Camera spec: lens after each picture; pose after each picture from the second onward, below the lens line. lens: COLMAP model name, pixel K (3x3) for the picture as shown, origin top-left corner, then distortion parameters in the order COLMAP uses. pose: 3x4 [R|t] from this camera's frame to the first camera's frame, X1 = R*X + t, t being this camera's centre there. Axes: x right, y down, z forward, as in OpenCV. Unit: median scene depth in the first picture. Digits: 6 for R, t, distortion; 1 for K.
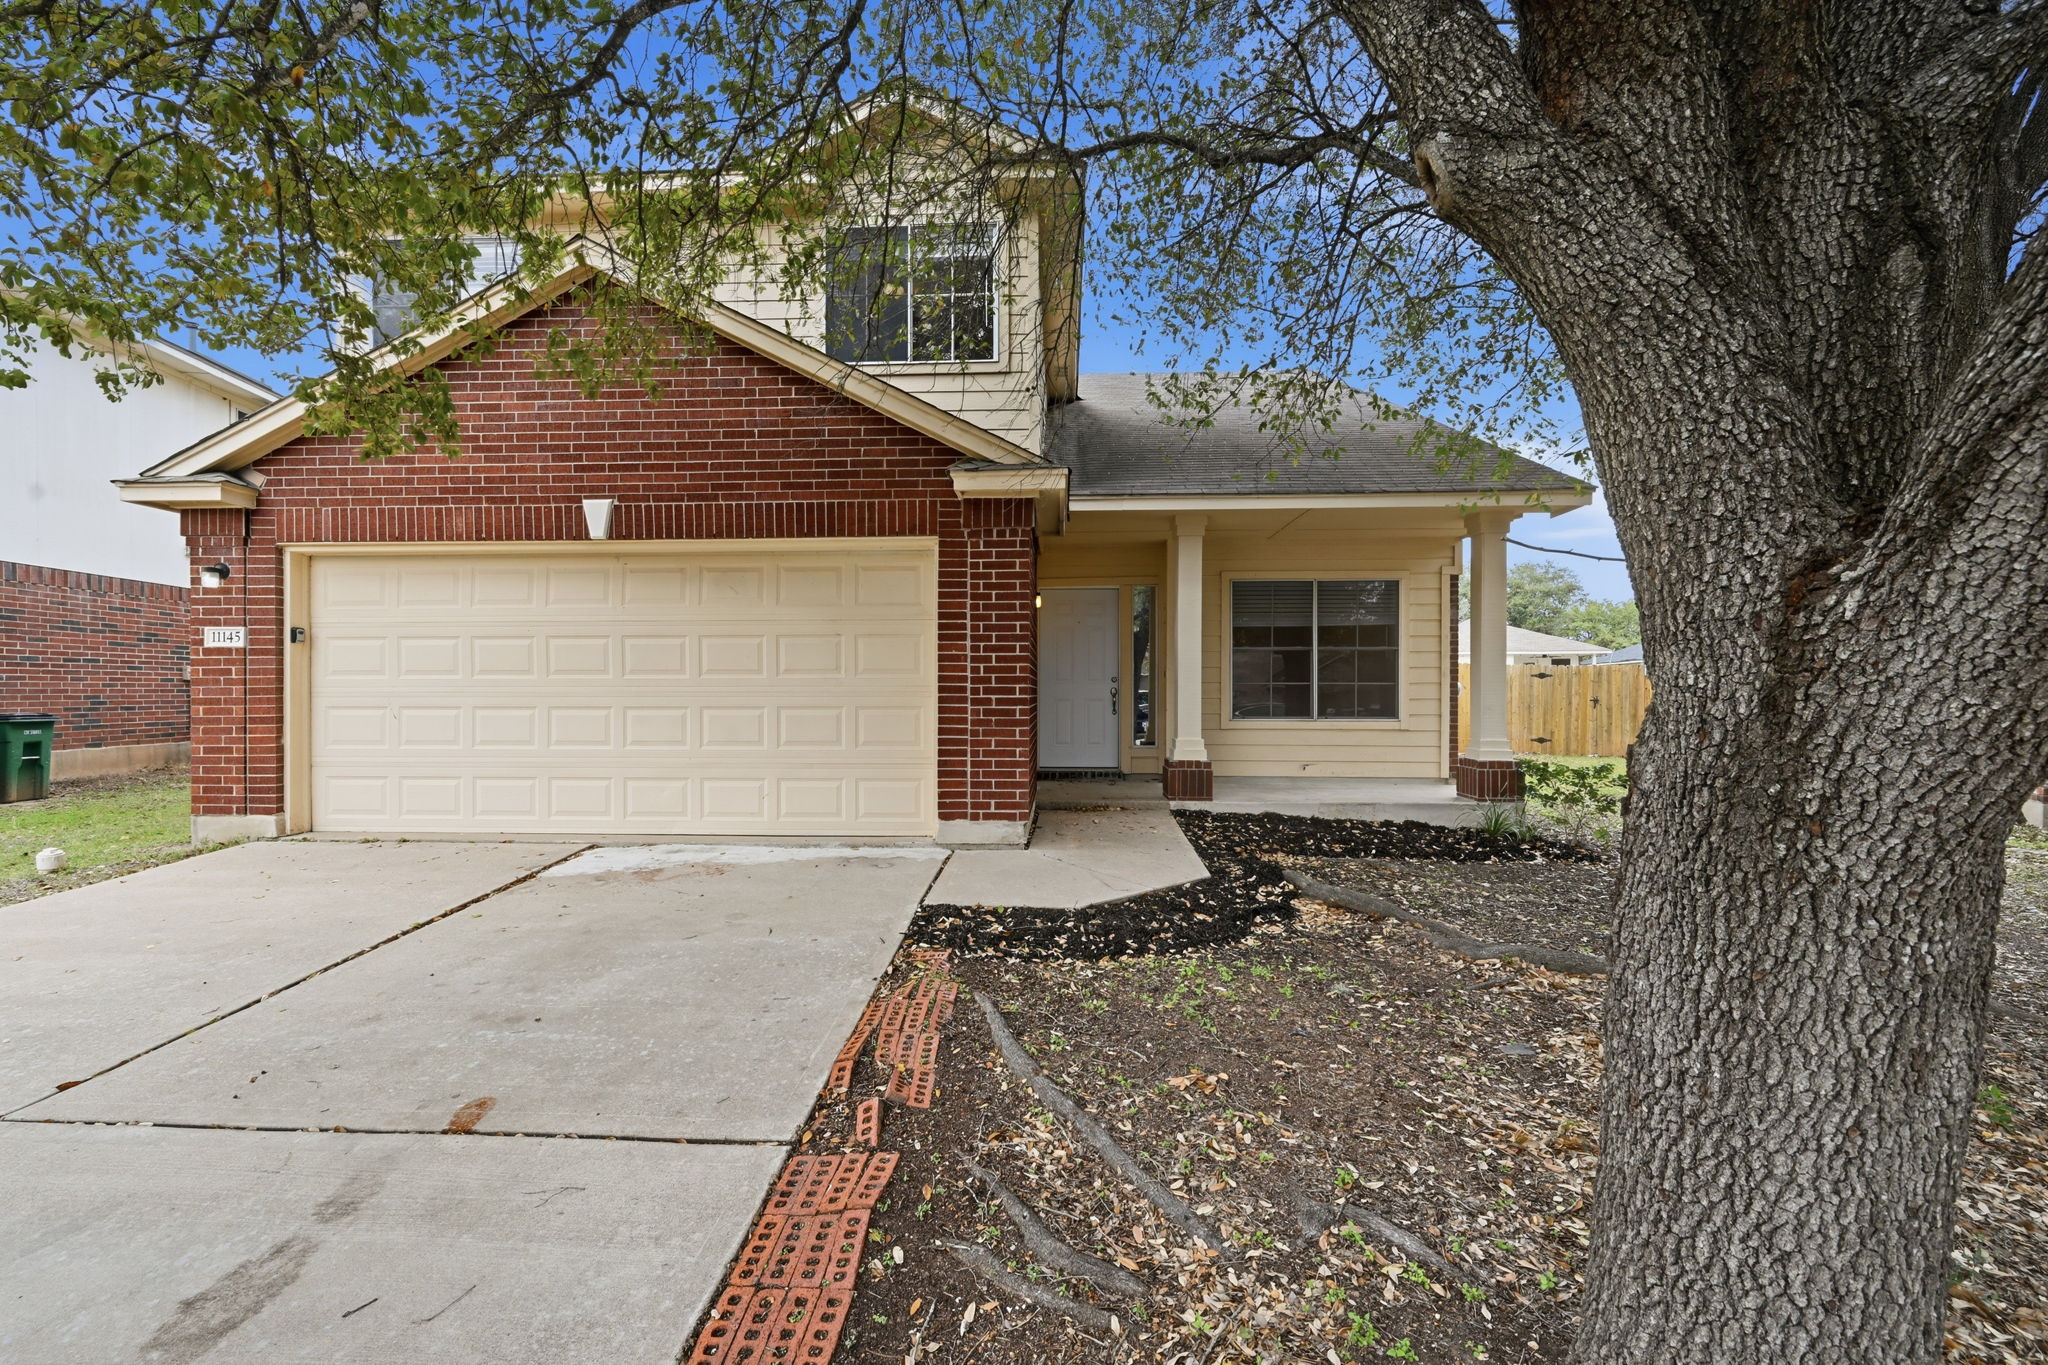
lens RADIAL K [[817.0, 0, 1018.0], [0, 817.0, 683.9], [0, 0, 1]] dist [-0.000942, -0.000036]
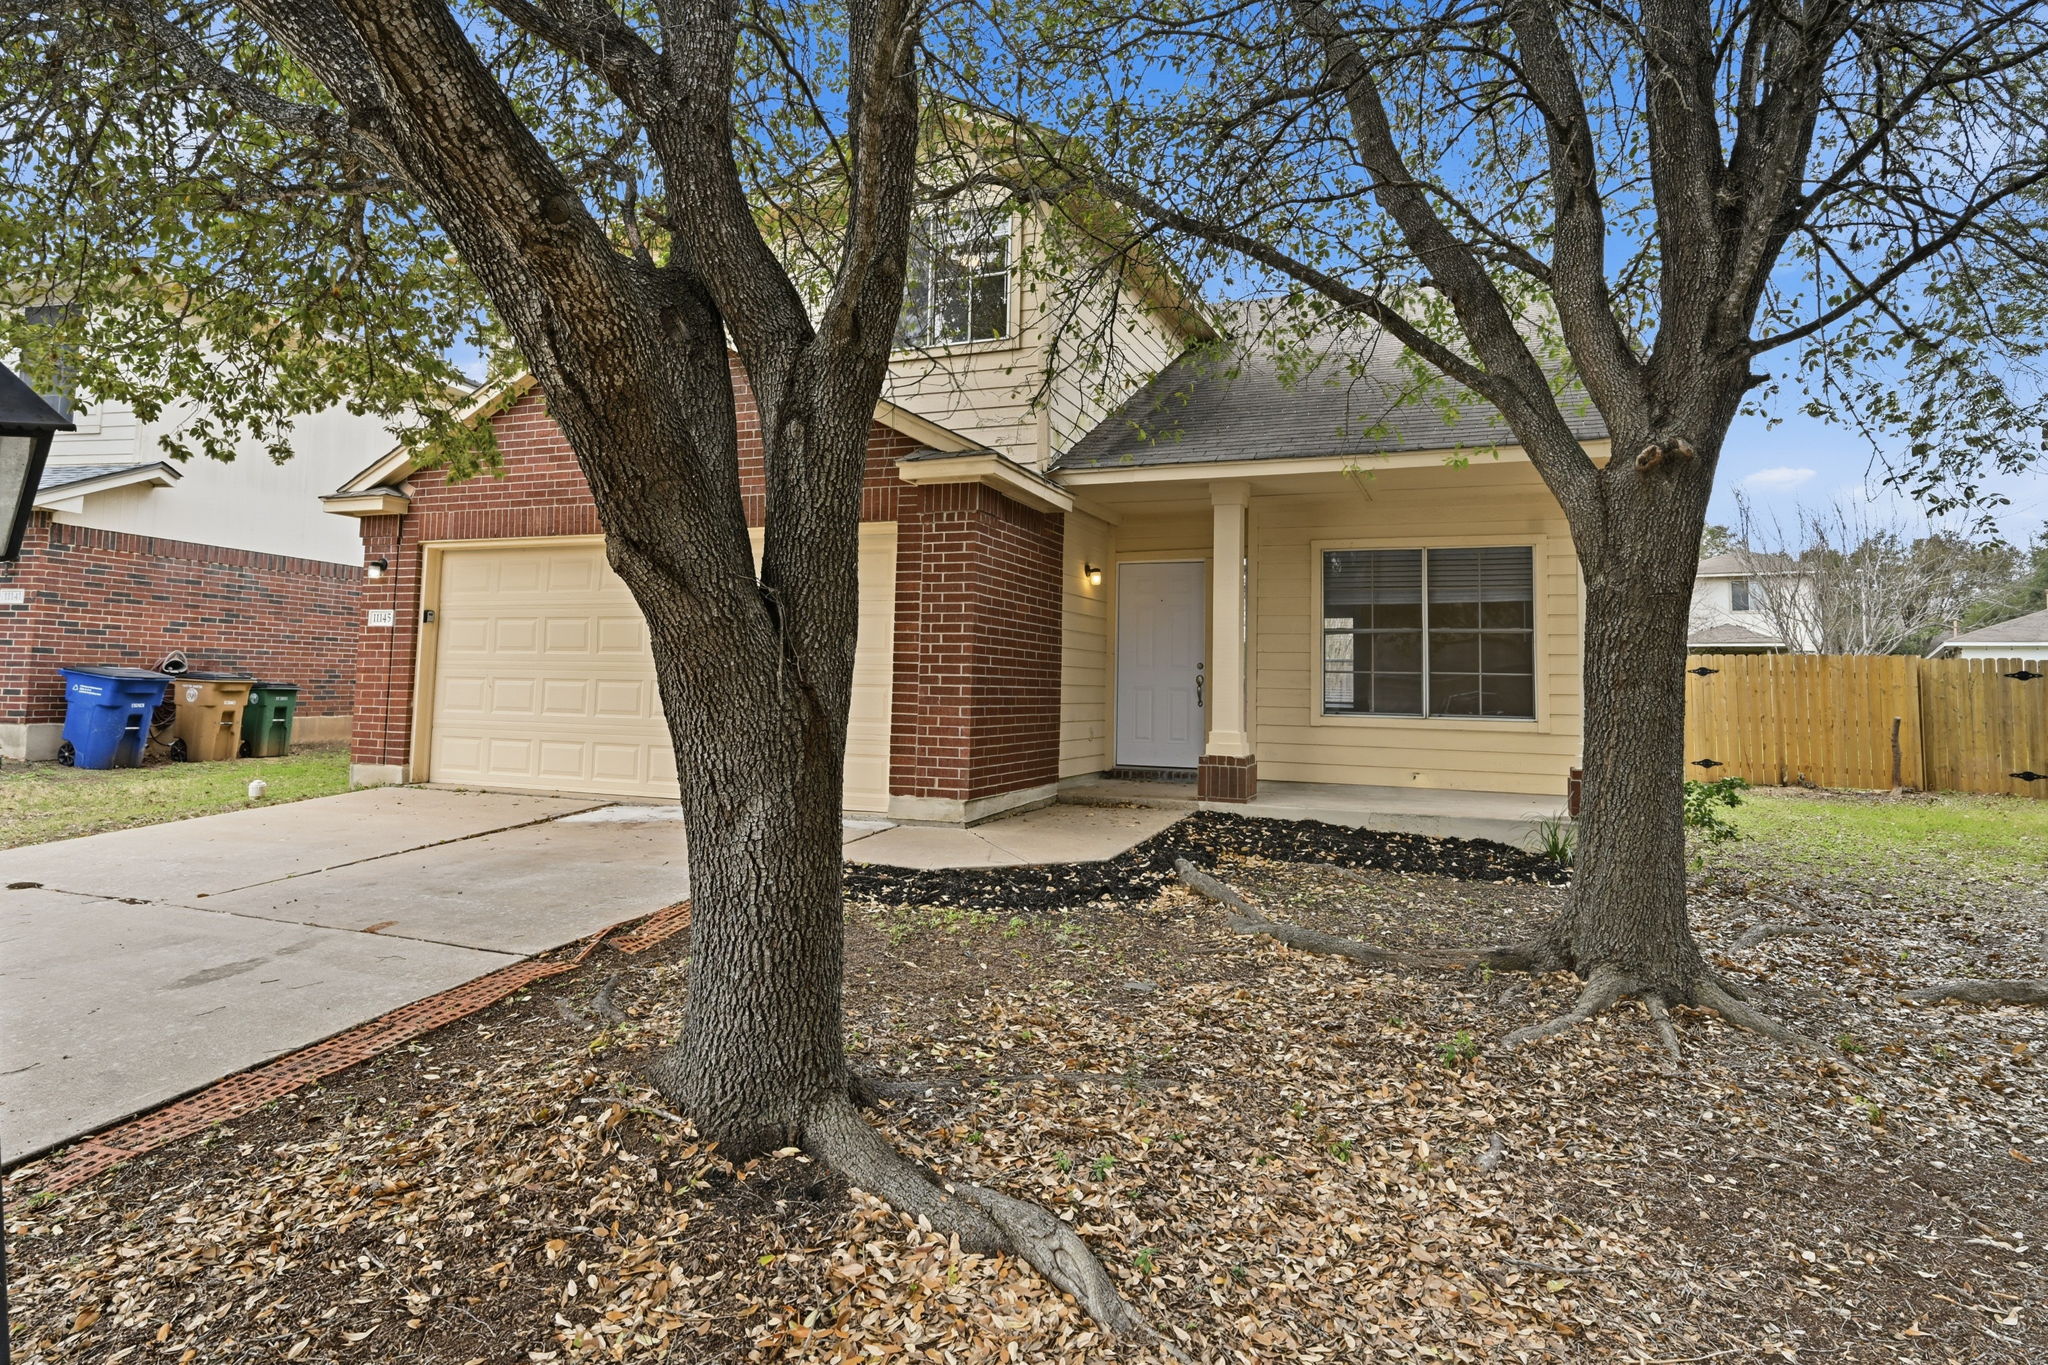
lens RADIAL K [[1103.6, 0, 1024.3], [0, 1103.6, 576.7], [0, 0, 1]] dist [-0.004450, -0.000223]
pose [[0.947076, -0.013571, -0.320723, 0.482989], [-0.017038, 0.995572, -0.092441, 0.017698], [0.320557, 0.093013, 0.942651, -0.263443]]
